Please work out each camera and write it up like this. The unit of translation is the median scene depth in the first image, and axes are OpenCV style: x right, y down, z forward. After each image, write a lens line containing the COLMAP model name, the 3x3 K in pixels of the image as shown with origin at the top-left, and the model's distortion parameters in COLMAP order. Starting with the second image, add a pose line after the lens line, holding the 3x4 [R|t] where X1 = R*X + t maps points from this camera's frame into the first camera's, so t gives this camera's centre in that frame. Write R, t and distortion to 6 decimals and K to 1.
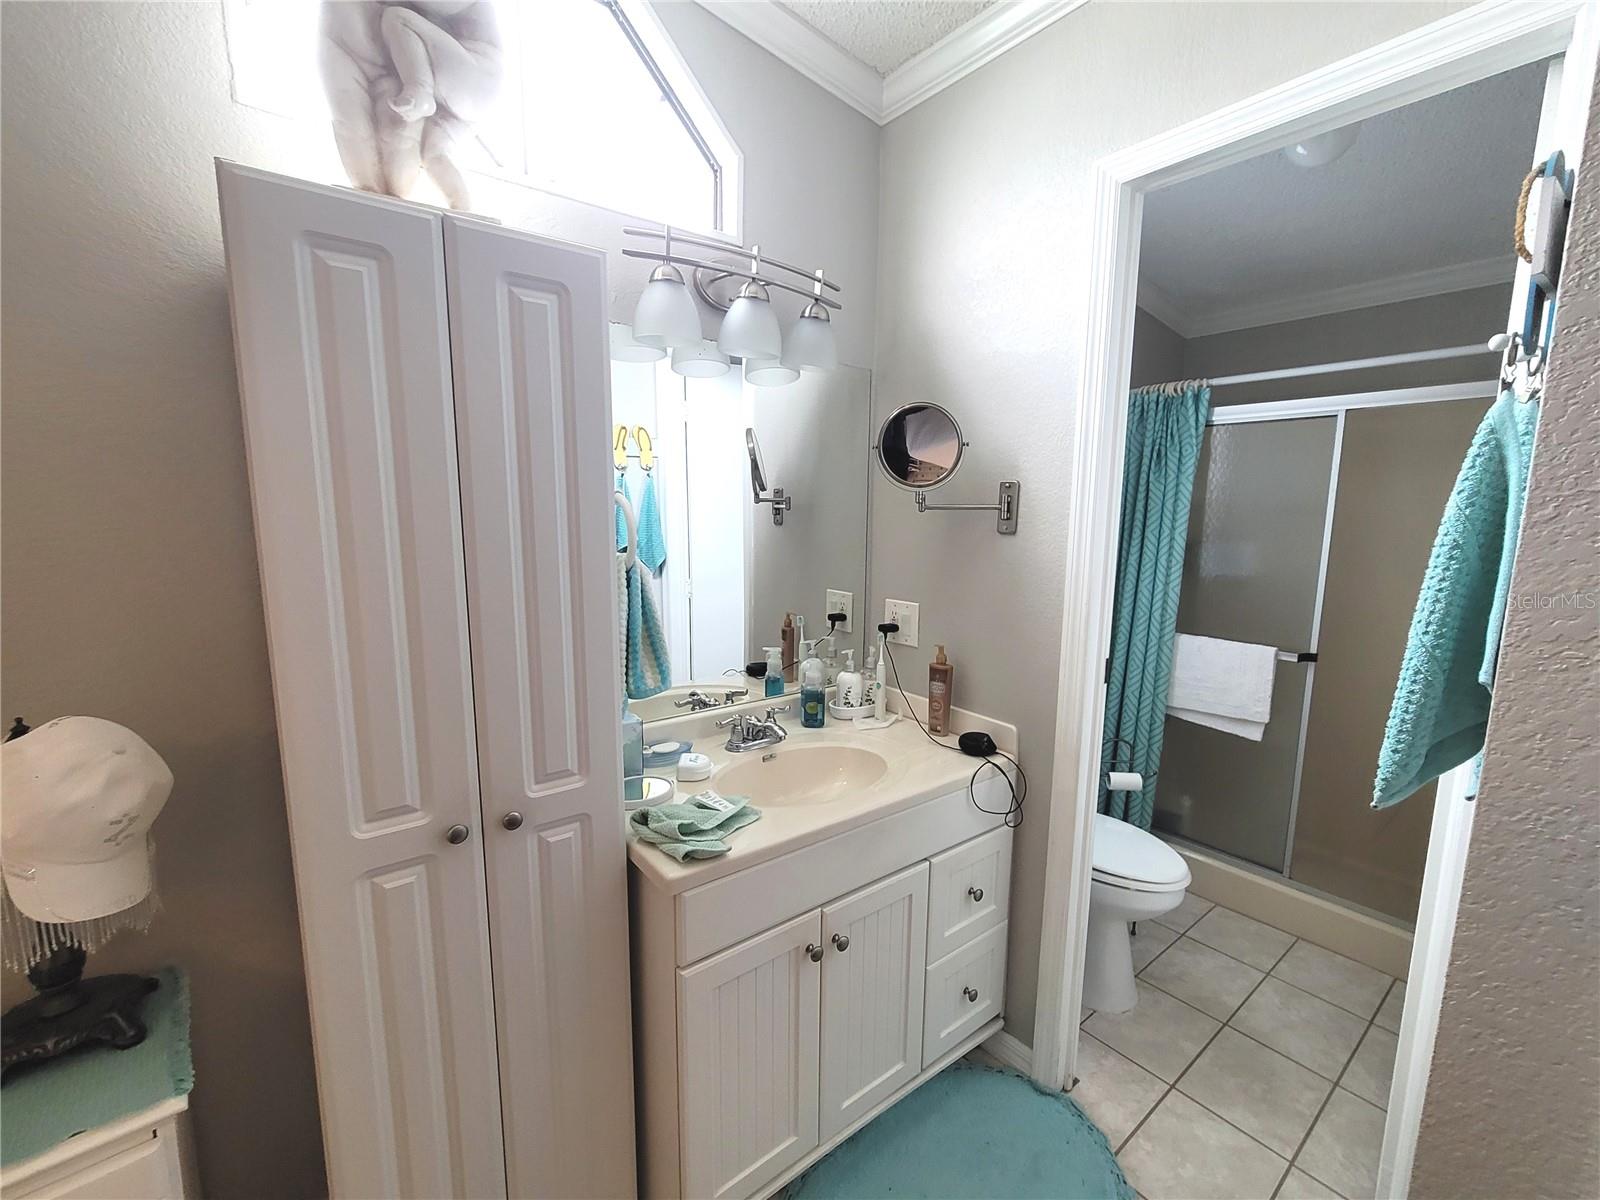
lens RADIAL K [[679.0, 0, 806.2], [0, 679.0, 606.9], [0, 0, 1]] dist [-0.002094, 0.000086]
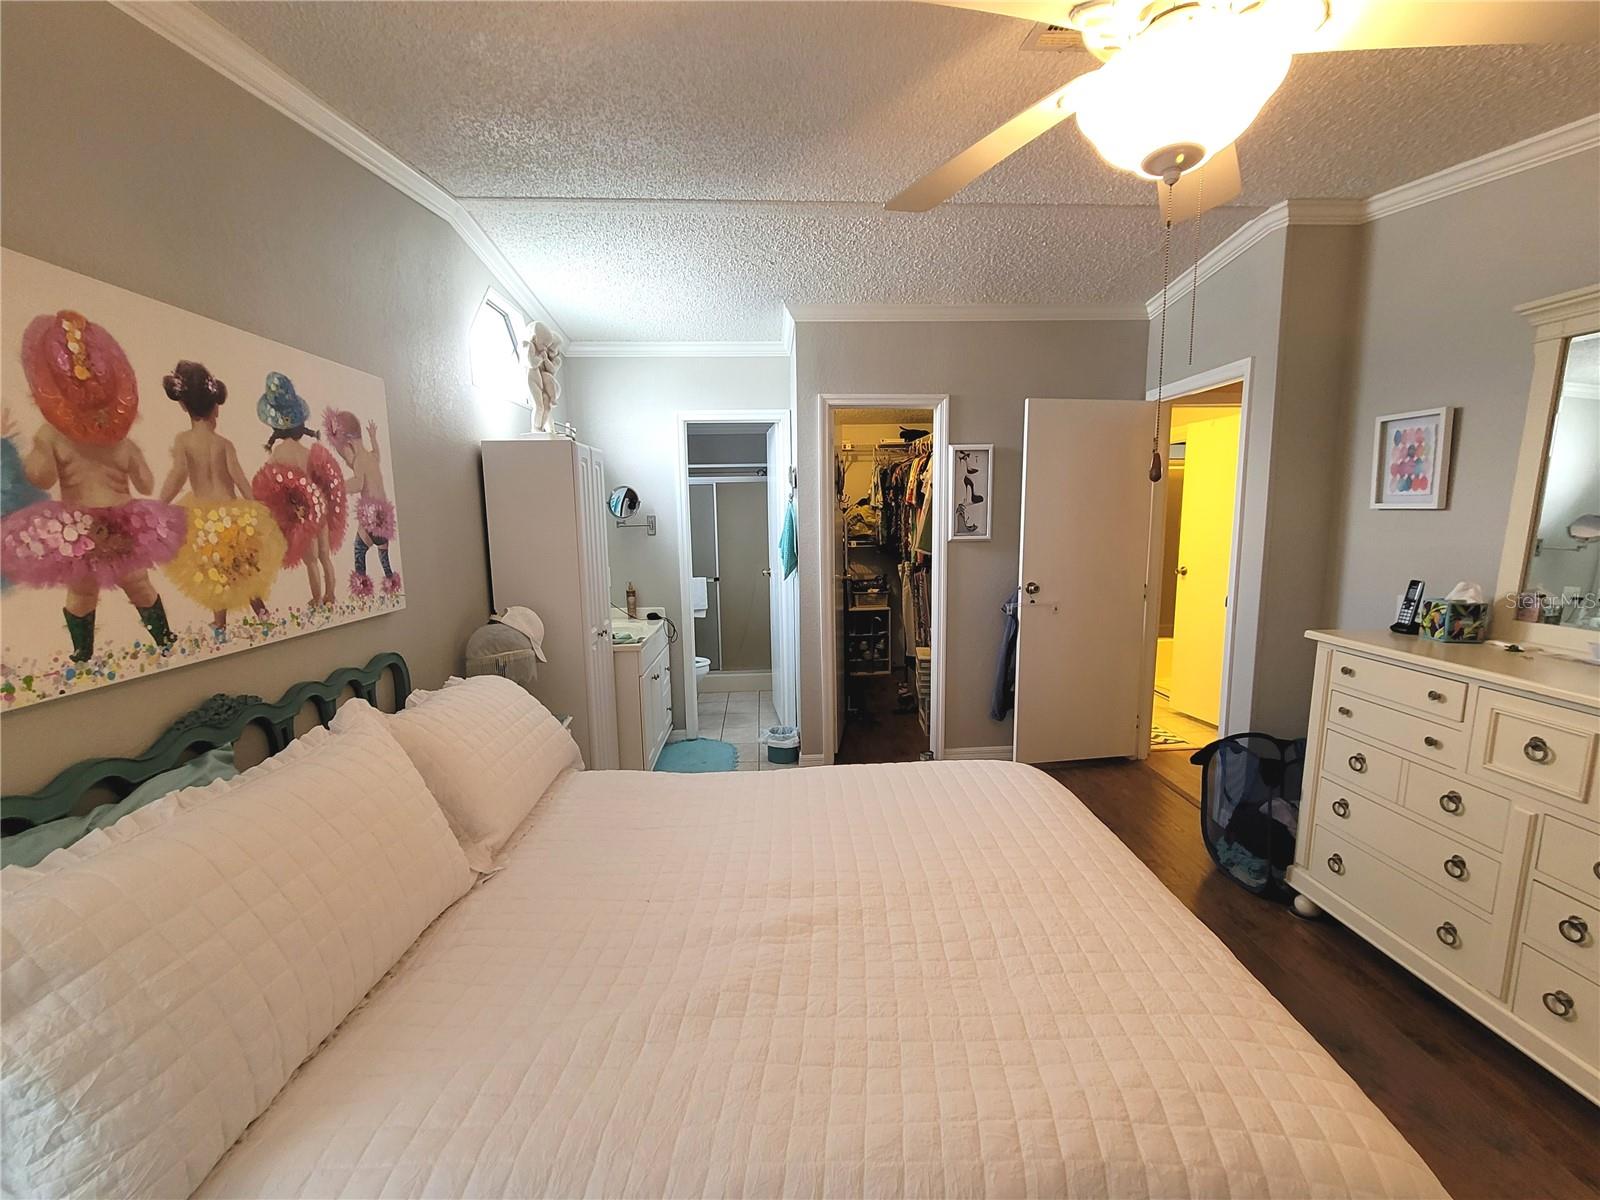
lens RADIAL K [[679.0, 0, 806.2], [0, 679.0, 606.9], [0, 0, 1]] dist [-0.002094, 0.000086]
pose [[0.577235, -0.133813, 0.805540, -2.325079], [0.141482, 0.987951, 0.062730, 0.135279], [-0.804228, 0.077760, 0.589212, -1.554526]]
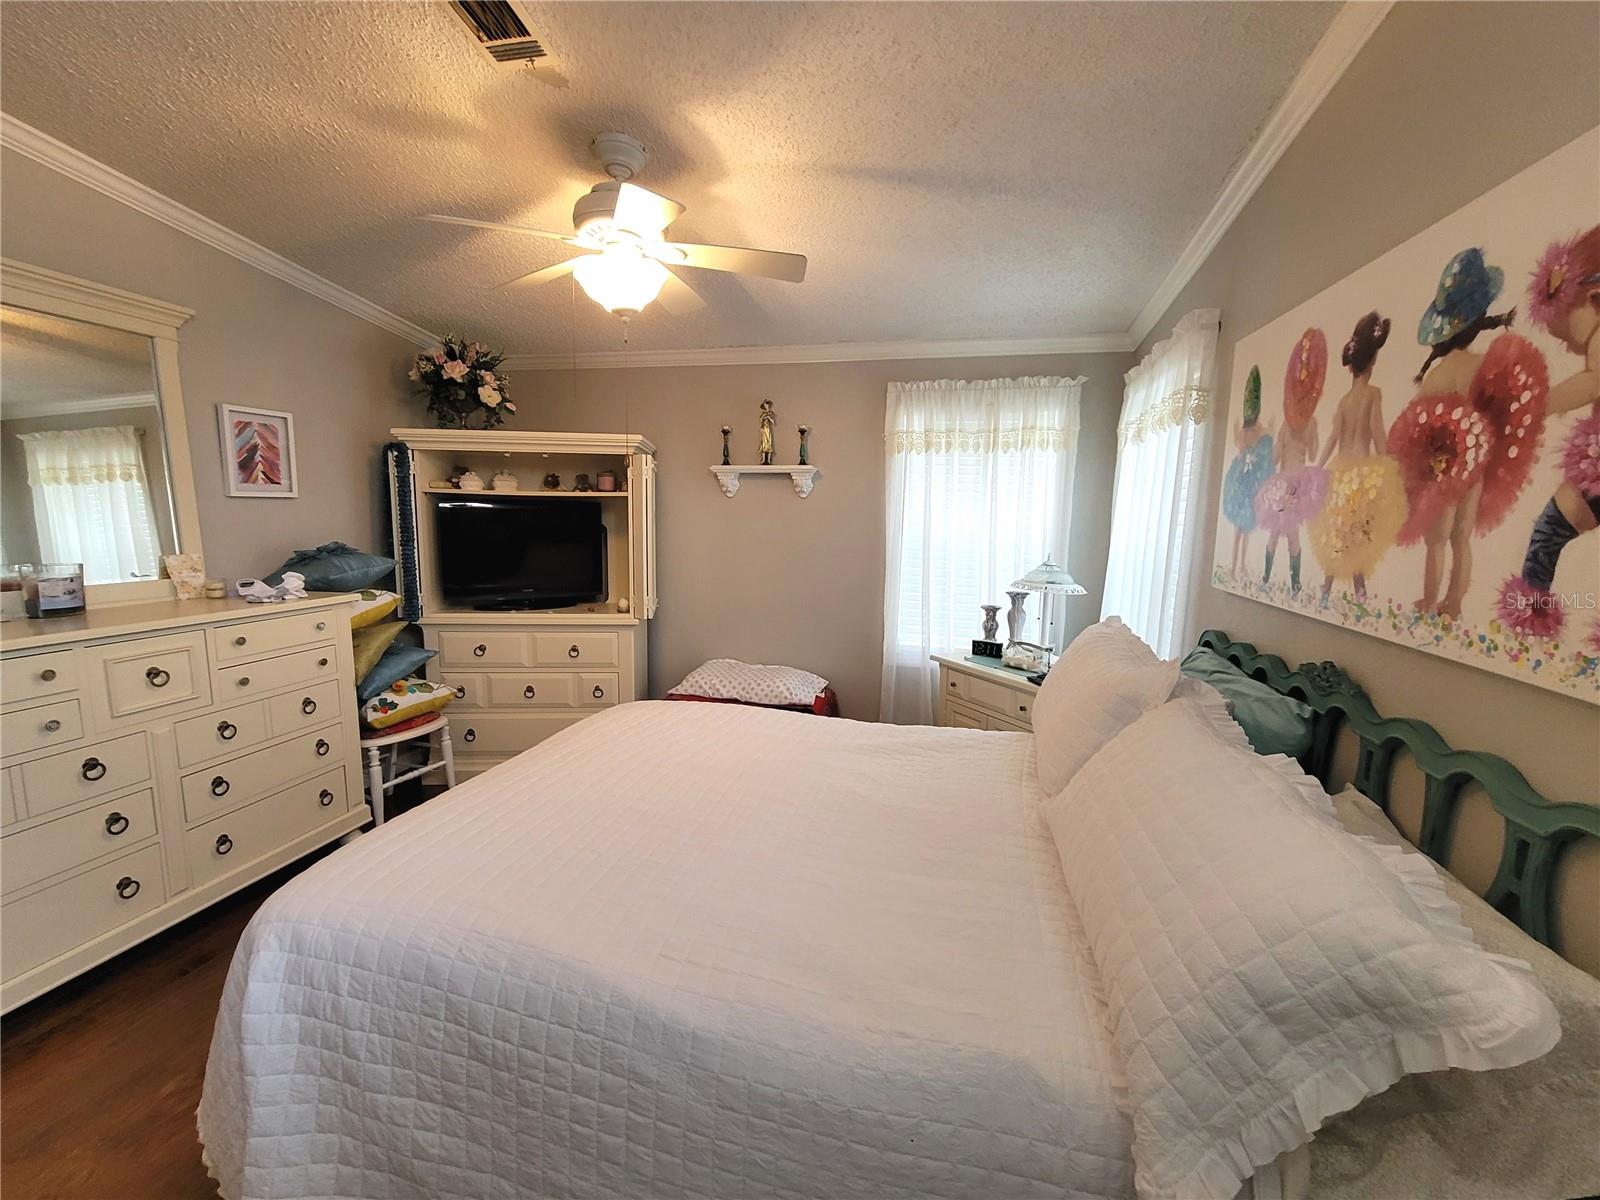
lens RADIAL K [[679.0, 0, 806.2], [0, 679.0, 606.9], [0, 0, 1]] dist [-0.002094, 0.000086]
pose [[-0.772342, 0.061644, -0.632208, -0.293587], [-0.124457, 0.961303, 0.245777, -0.076844], [0.622894, 0.268507, -0.734783, 0.530415]]
